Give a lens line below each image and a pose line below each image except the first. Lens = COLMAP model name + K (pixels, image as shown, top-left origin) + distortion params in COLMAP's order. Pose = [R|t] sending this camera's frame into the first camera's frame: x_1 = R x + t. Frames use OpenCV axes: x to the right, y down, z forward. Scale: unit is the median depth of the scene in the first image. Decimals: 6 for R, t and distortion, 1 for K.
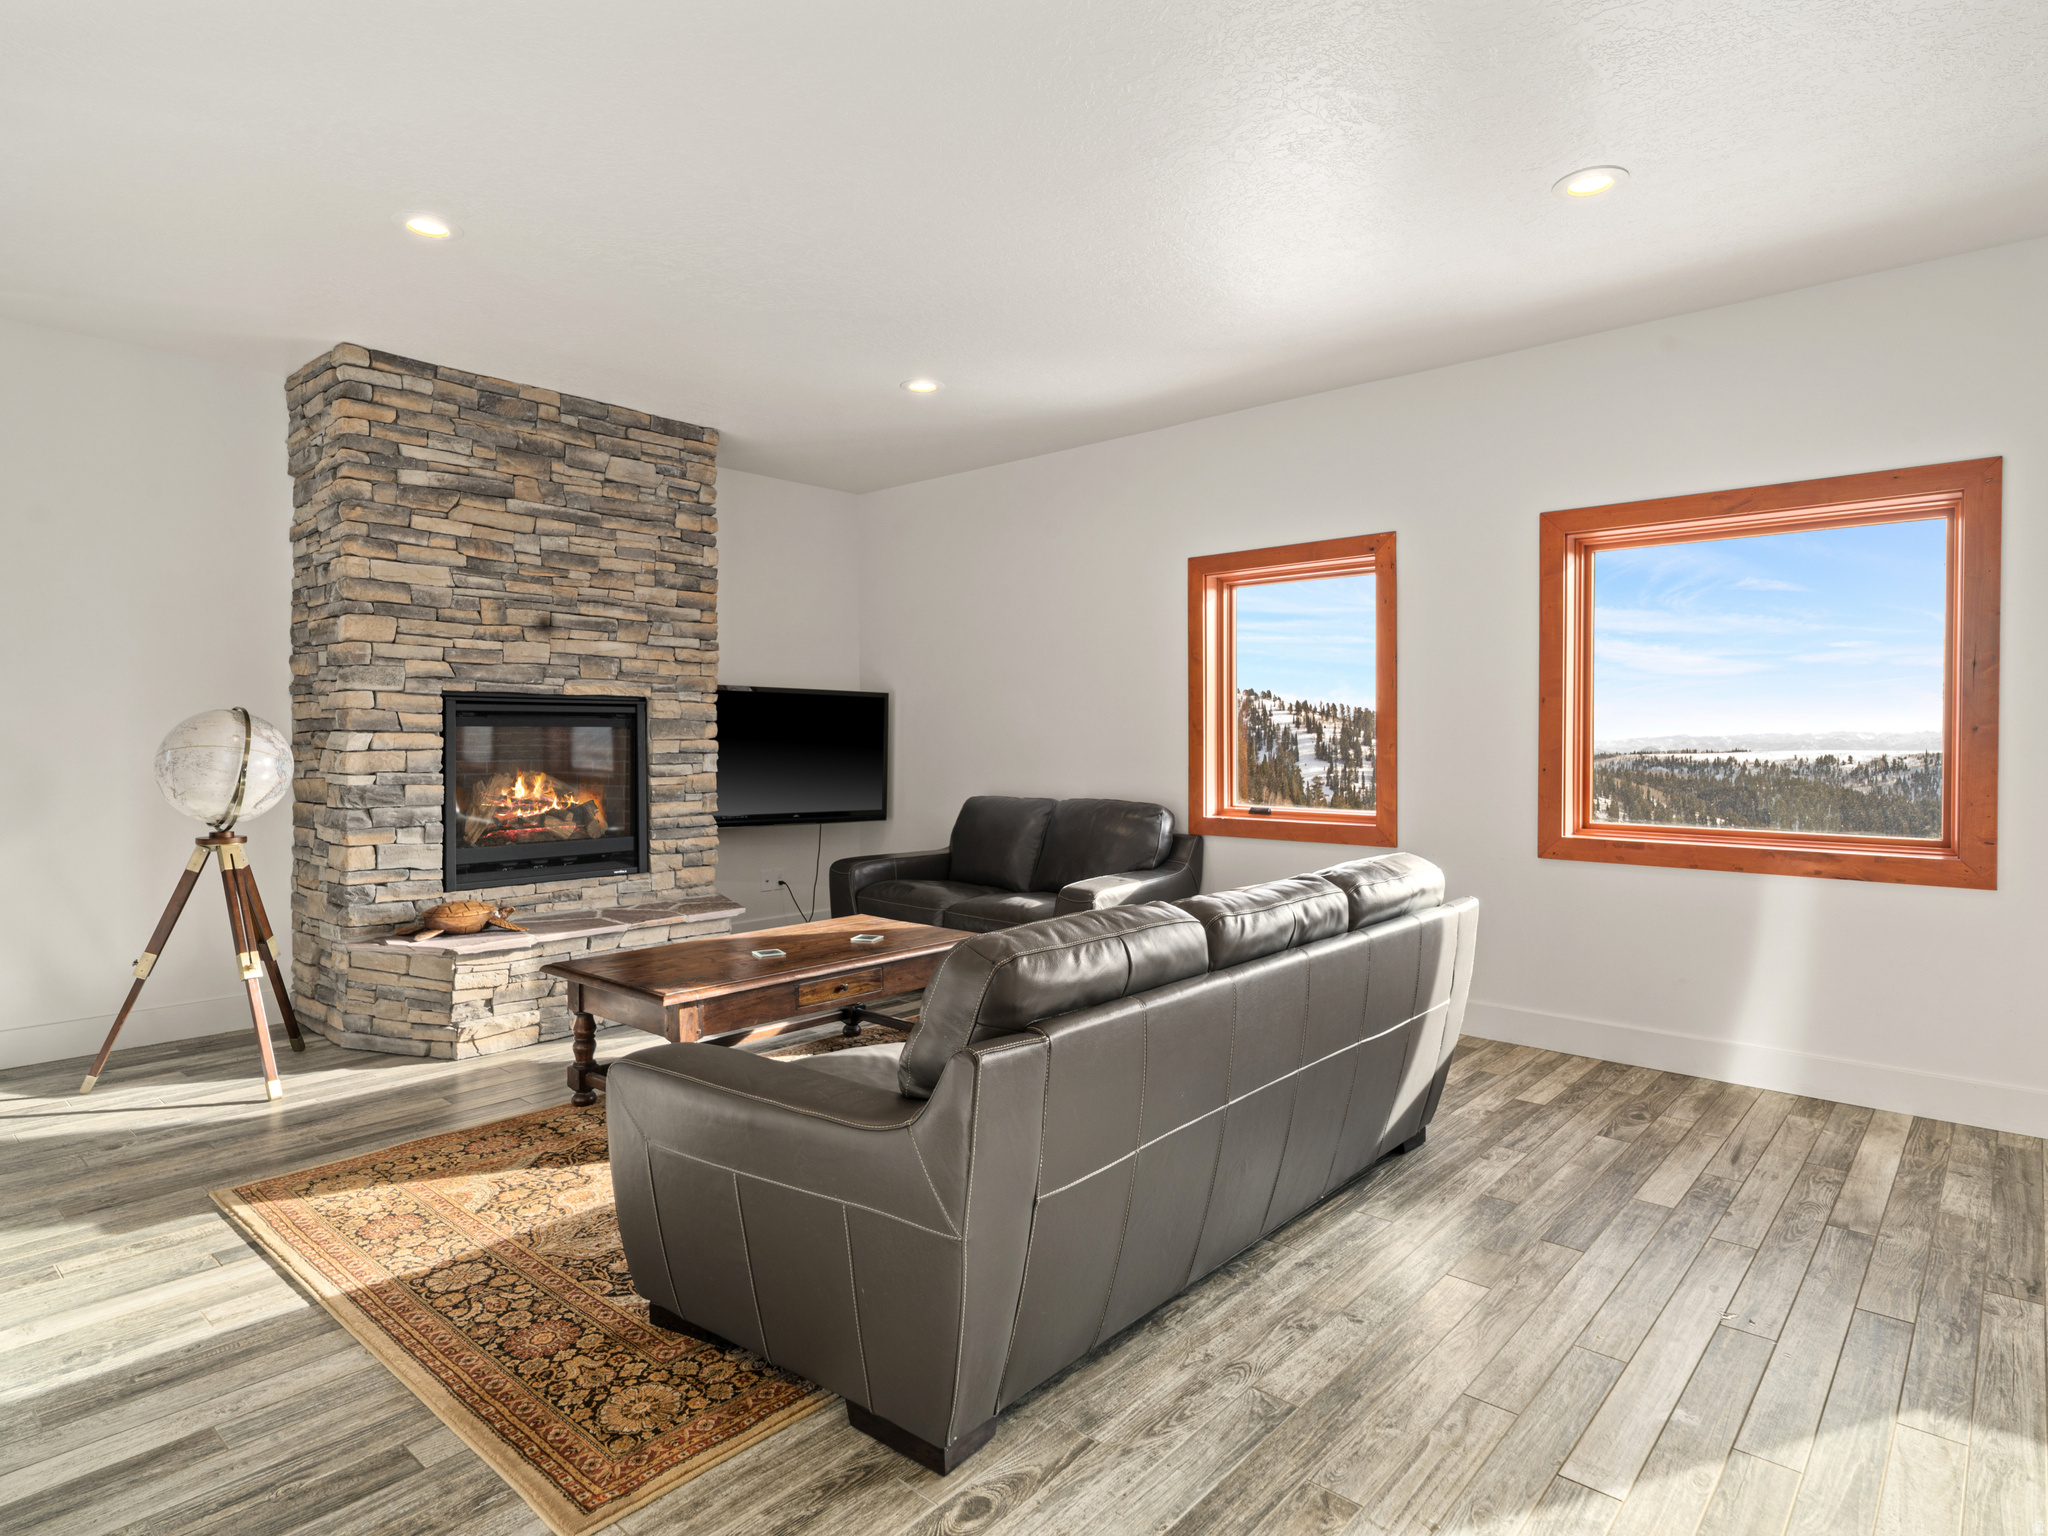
lens RADIAL K [[1142.8, 0, 1020.0], [0, 1142.8, 742.2], [0, 0, 1]] dist [0.010641, -0.002365]
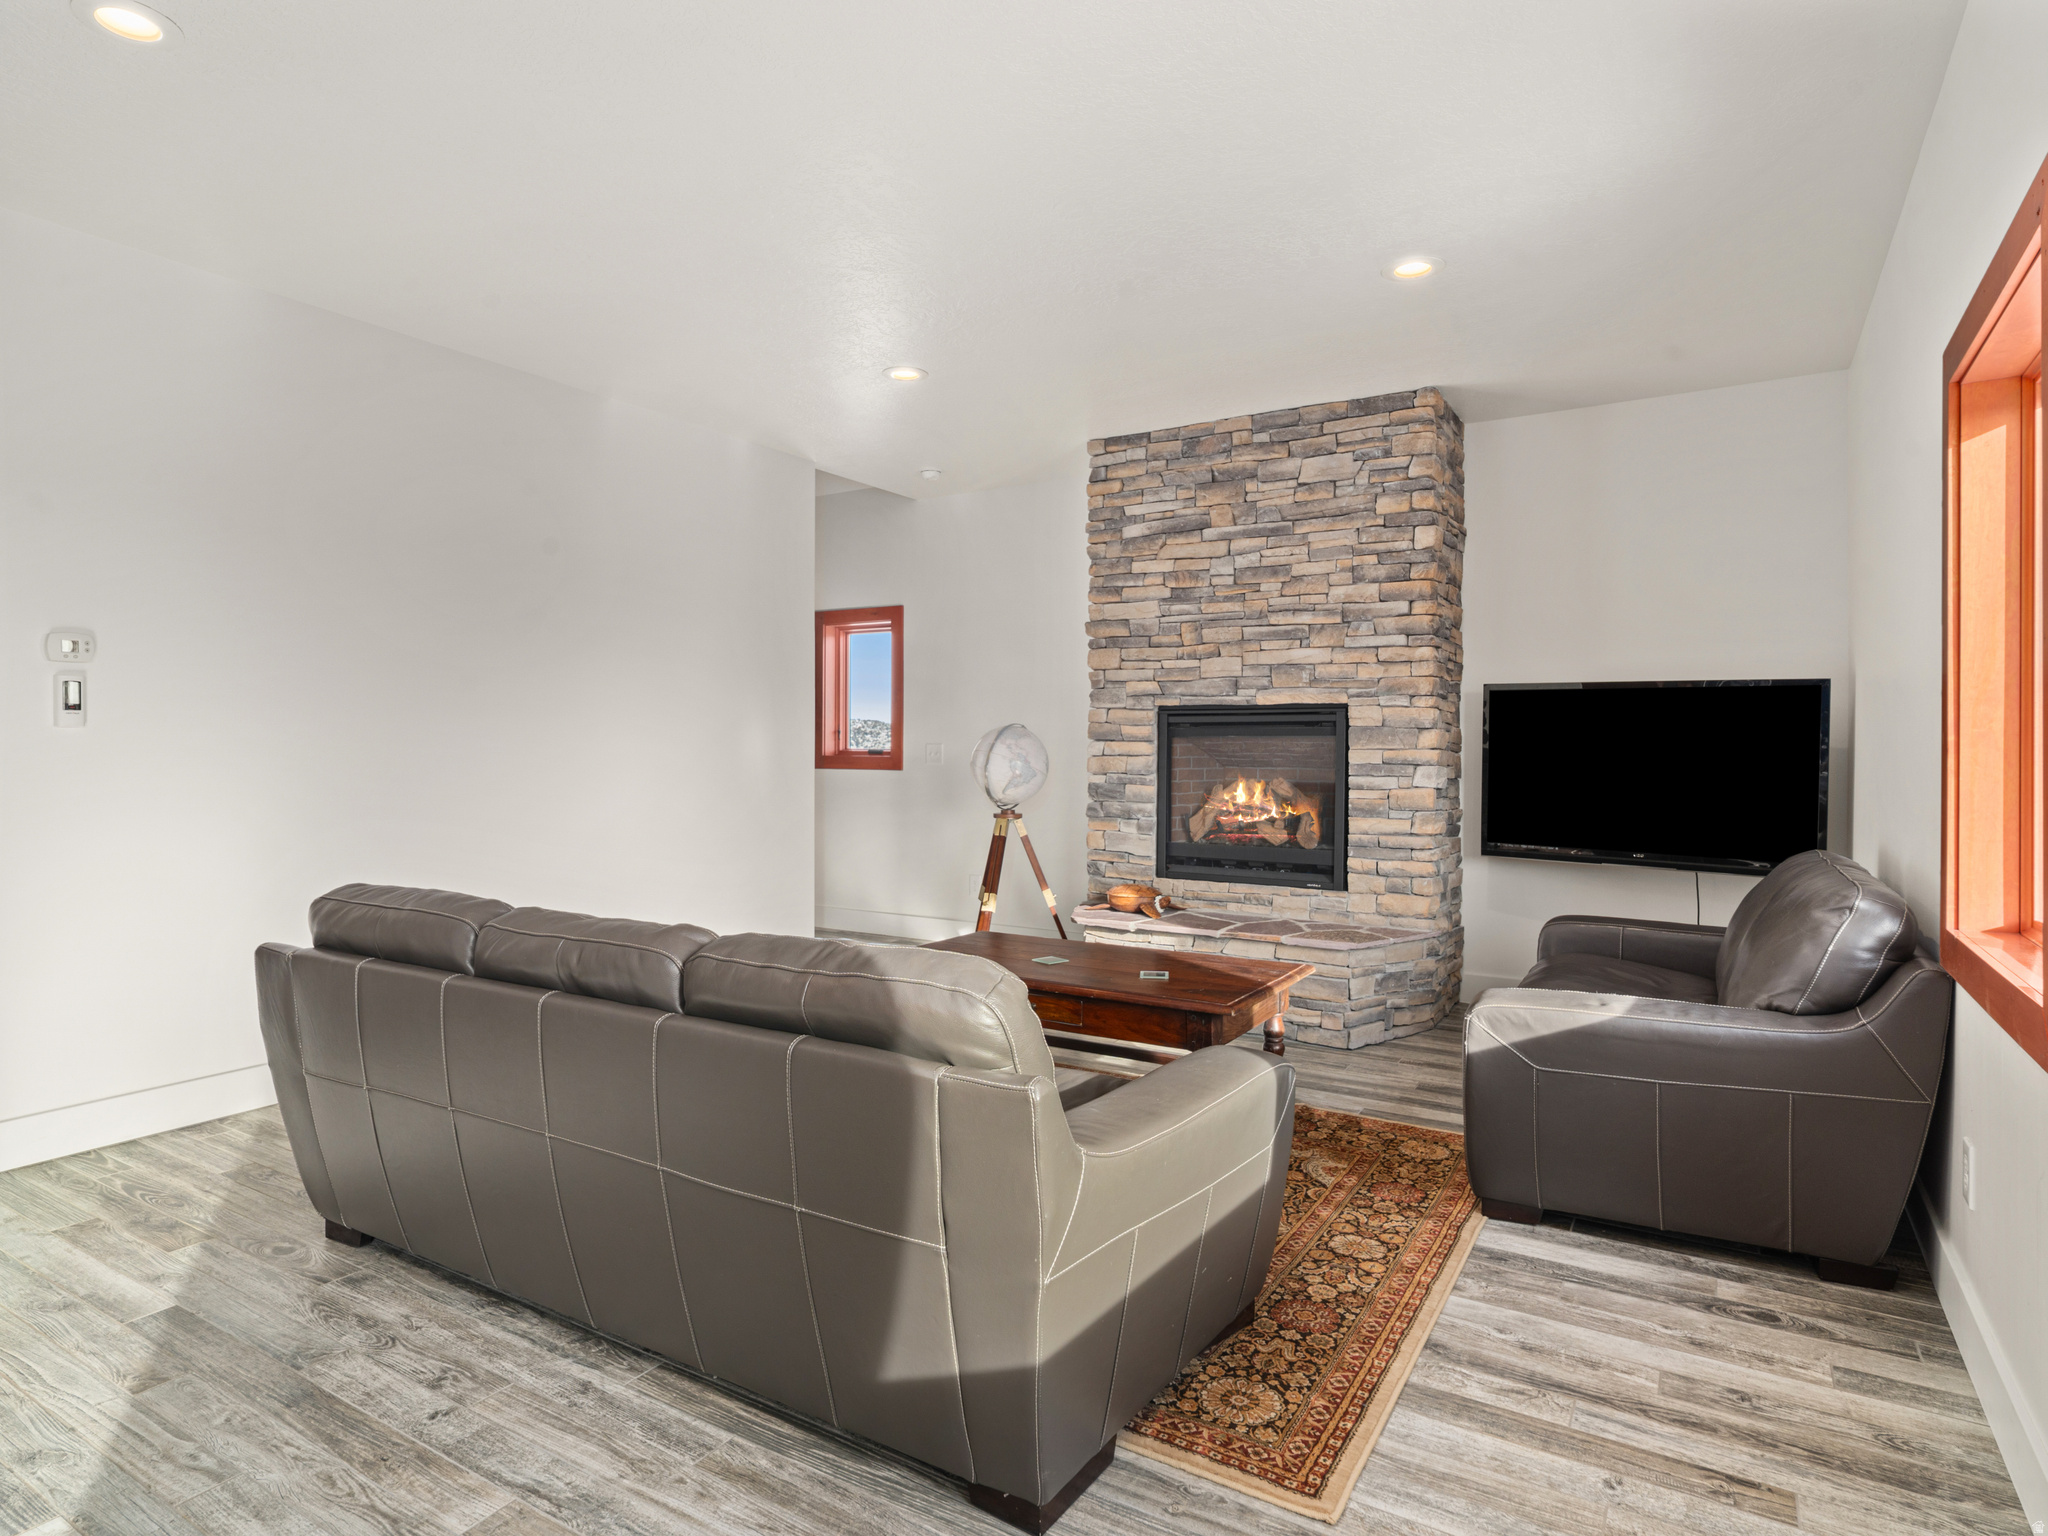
lens RADIAL K [[1142.8, 0, 1014.7], [0, 1142.8, 745.7], [0, 0, 1]] dist [0.010641, -0.002365]
pose [[0.163310, 0.000933, -0.986574, 0.595288], [-0.010880, 0.999940, -0.000856, -0.001332], [0.986515, 0.010874, 0.163310, 0.628376]]
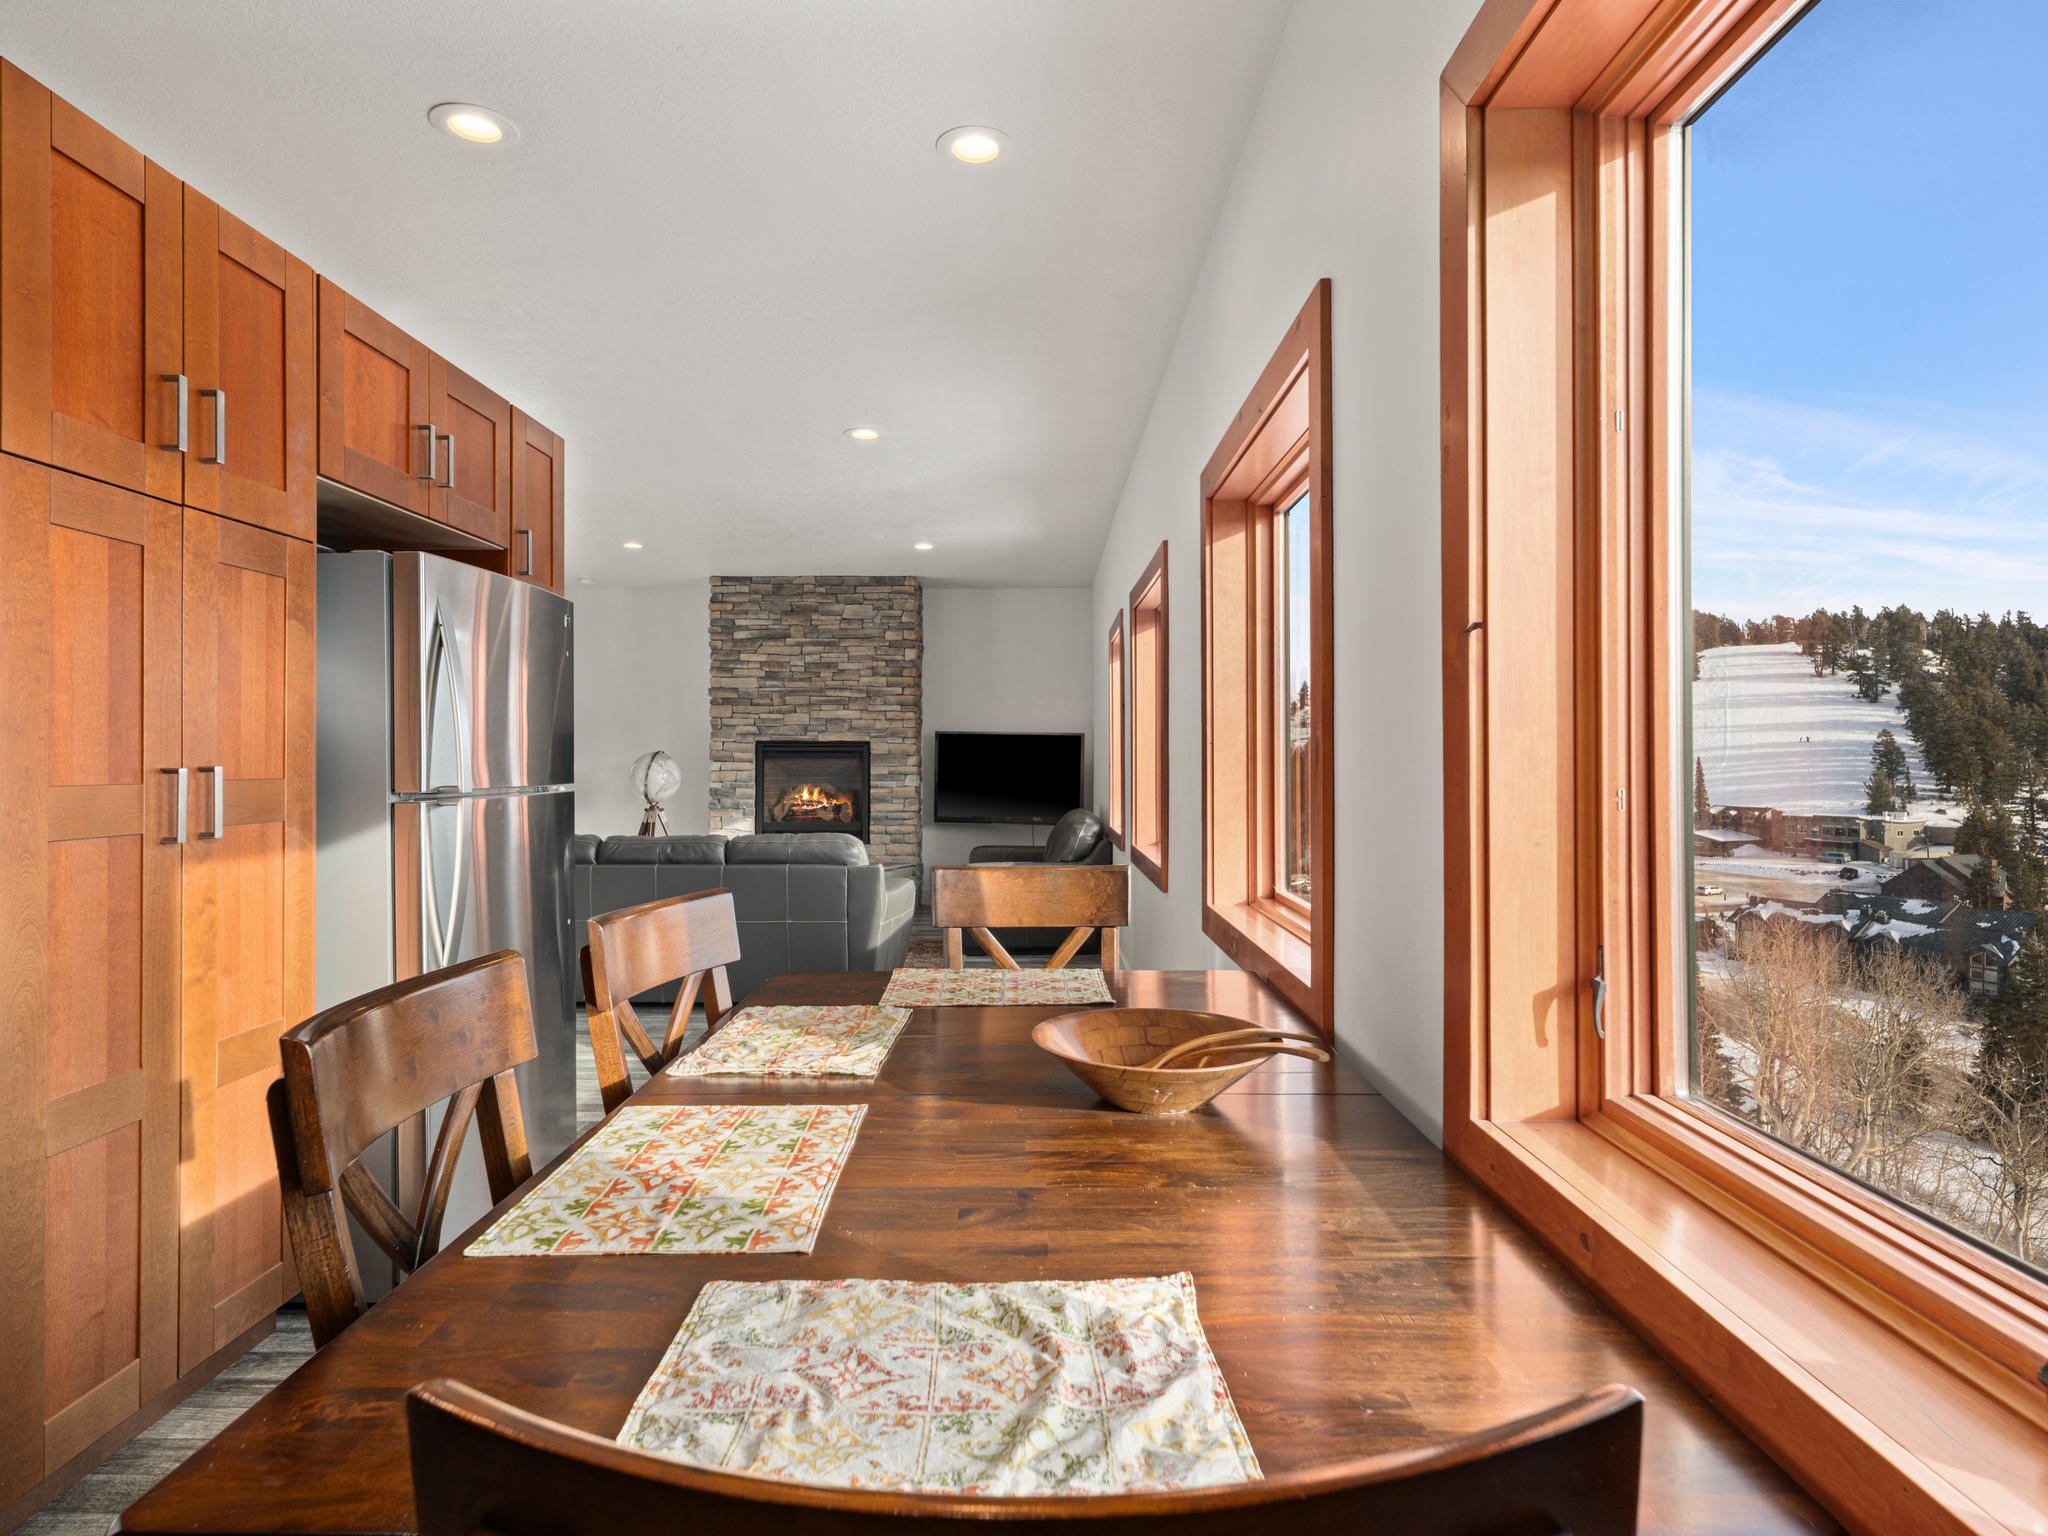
lens RADIAL K [[1142.8, 0, 1007.0], [0, 1142.8, 748.9], [0, 0, 1]] dist [0.010641, -0.002365]
pose [[0.641790, -0.009303, -0.766824, 1.204258], [-0.005696, 0.999841, -0.016897, -0.000337], [0.766859, 0.015212, 0.641635, 0.069481]]
